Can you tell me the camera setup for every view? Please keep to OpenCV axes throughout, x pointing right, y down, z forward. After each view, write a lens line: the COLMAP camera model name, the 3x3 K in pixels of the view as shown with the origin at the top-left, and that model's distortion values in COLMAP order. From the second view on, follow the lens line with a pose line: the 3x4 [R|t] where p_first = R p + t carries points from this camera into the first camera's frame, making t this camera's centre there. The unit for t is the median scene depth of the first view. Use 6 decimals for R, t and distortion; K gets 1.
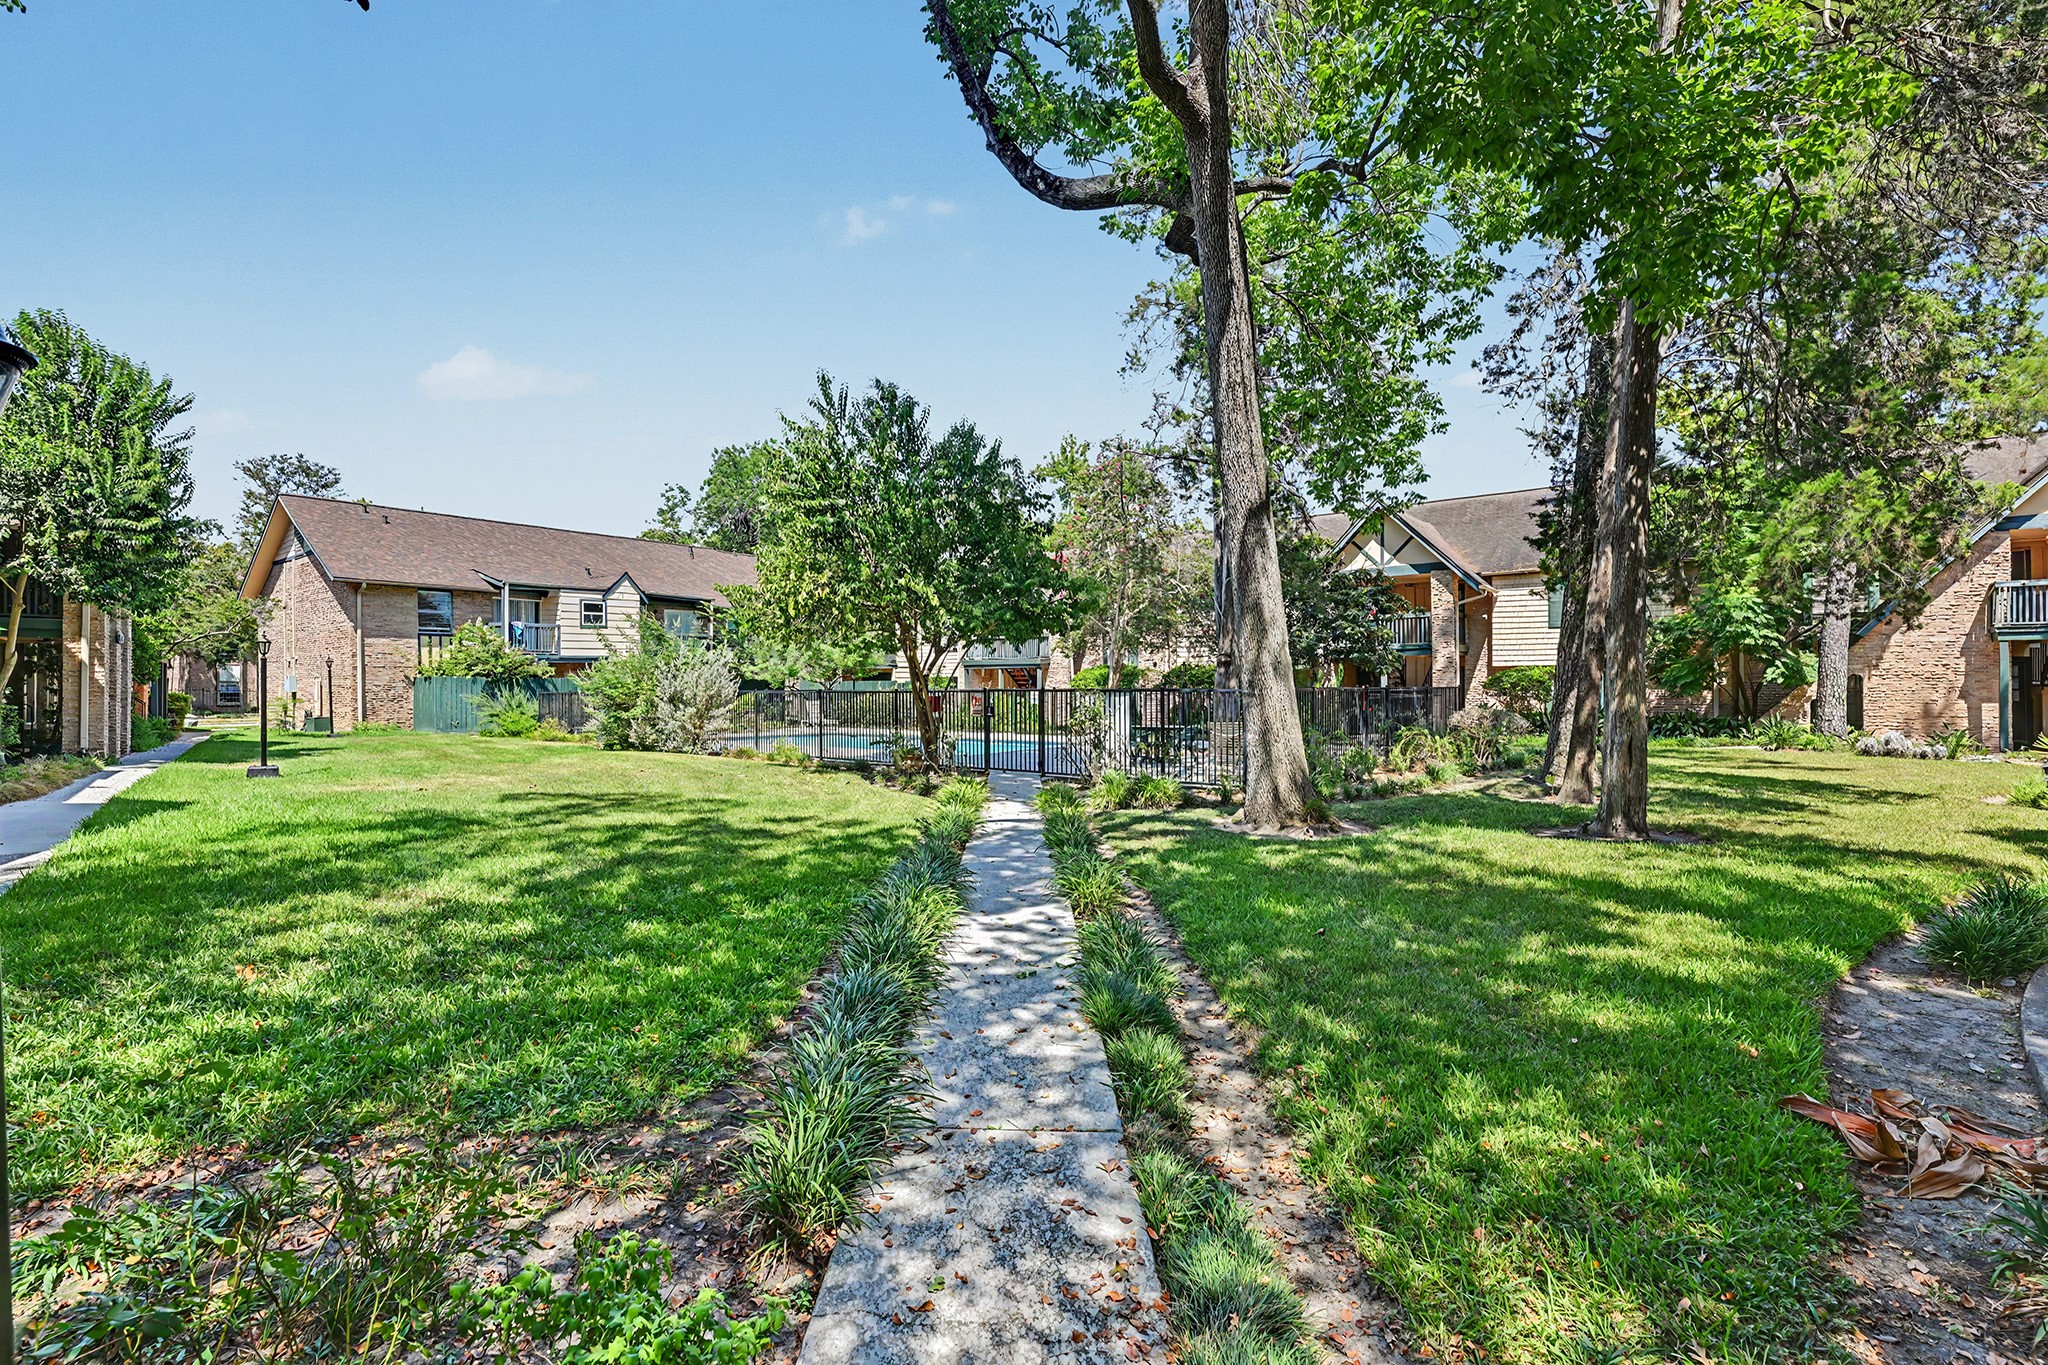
lens RADIAL K [[963.5, 0, 1027.6], [0, 963.5, 680.9], [0, 0, 1]] dist [-0.003868, -0.000465]
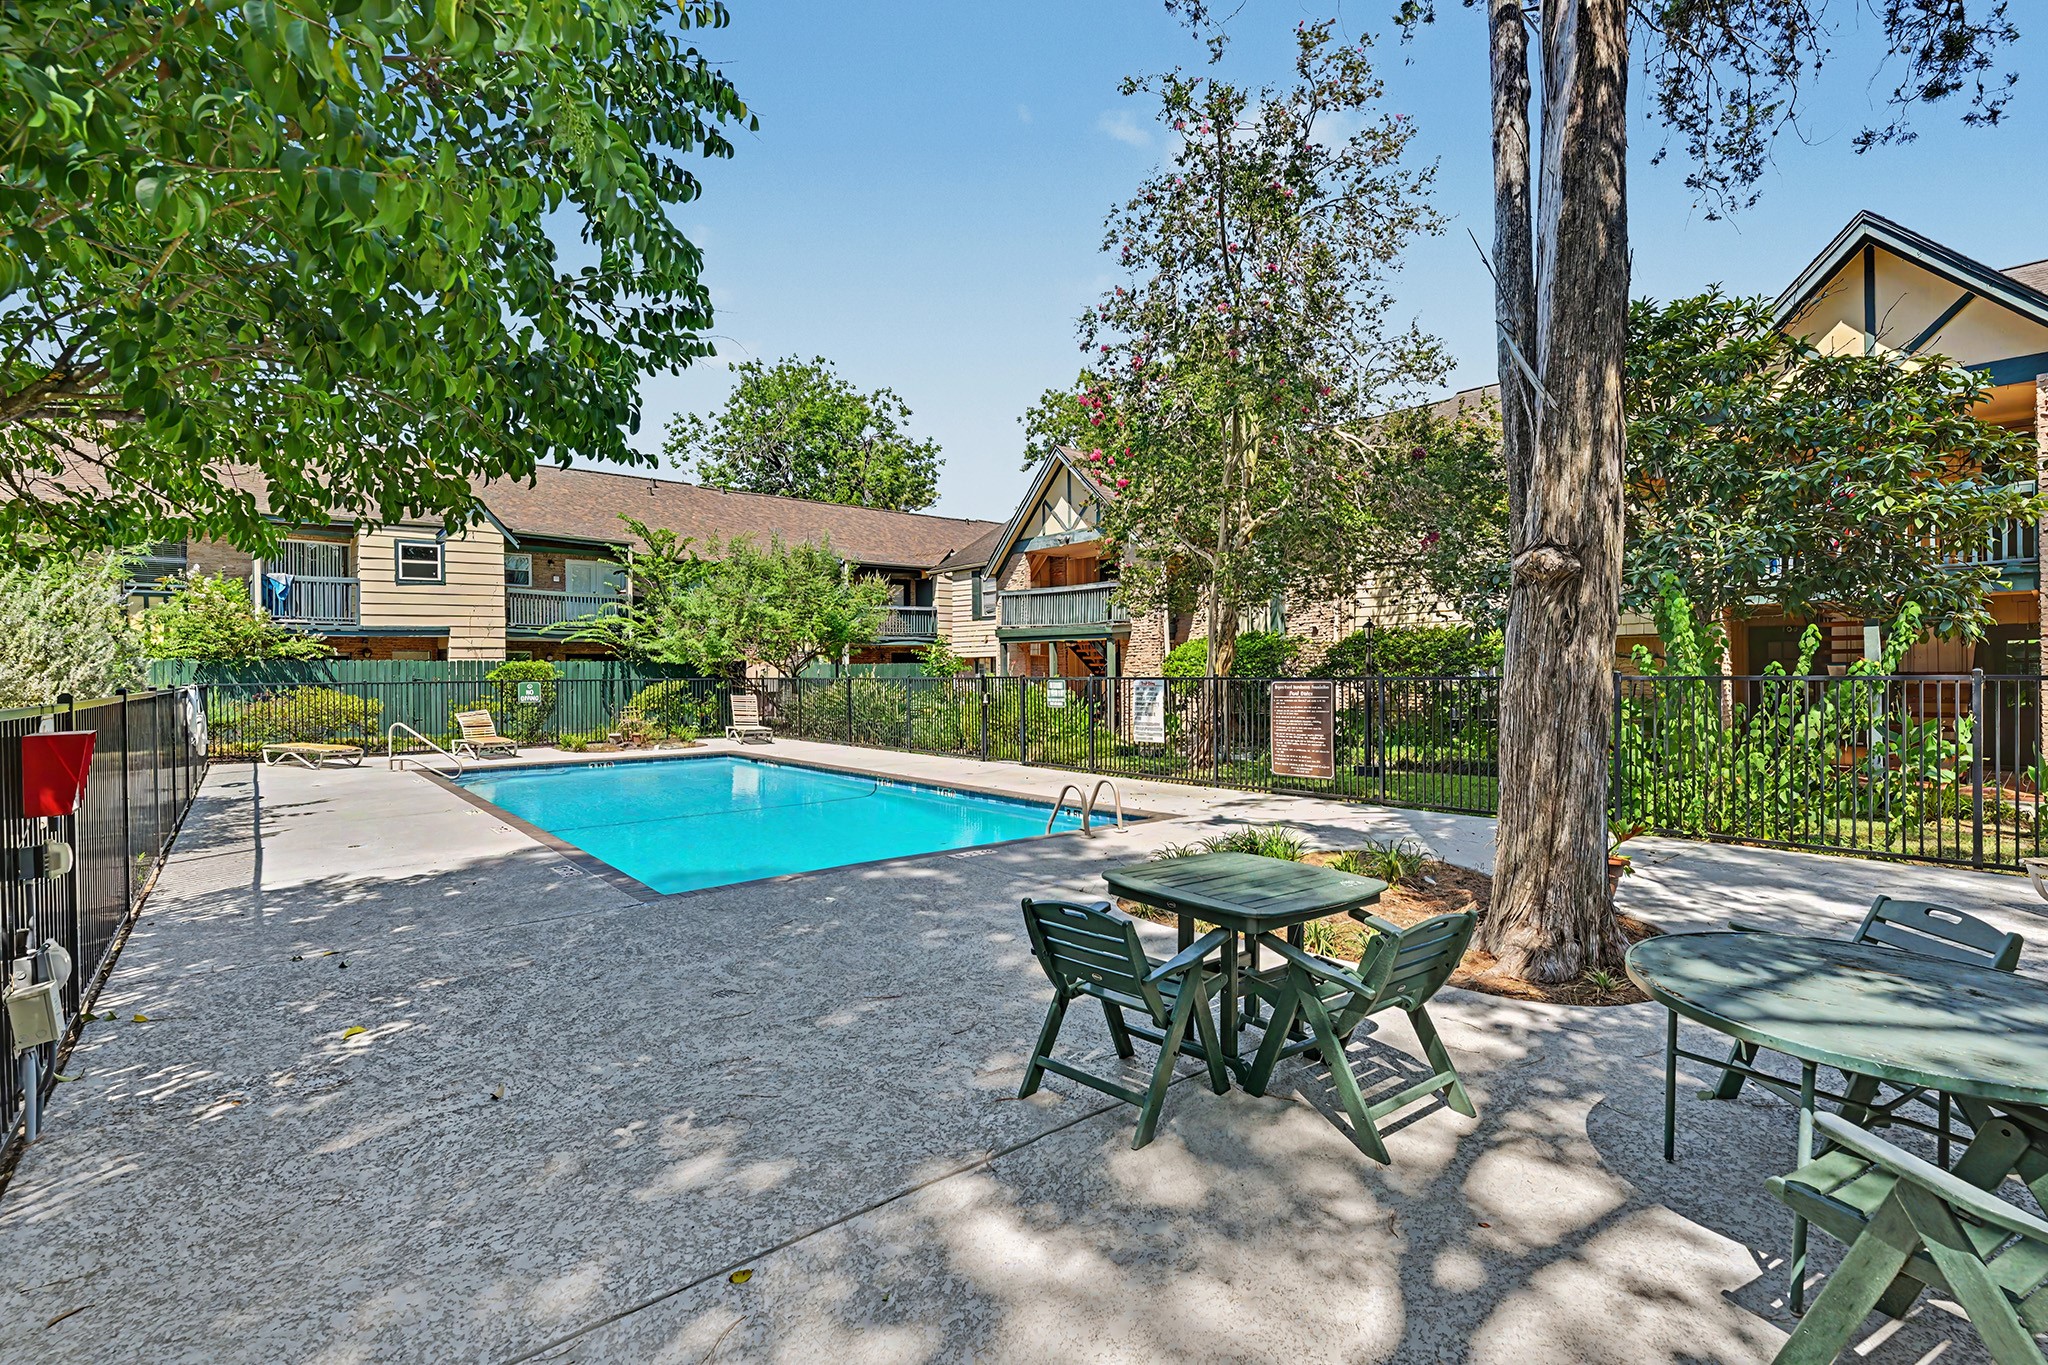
lens RADIAL K [[963.5, 0, 1017.9], [0, 963.5, 684.7], [0, 0, 1]] dist [-0.003868, -0.000465]
pose [[0.981266, -0.002185, -0.192643, 0.074254], [0.006230, 0.999773, 0.020396, 0.002358], [0.192555, -0.021214, 0.981057, 0.441279]]
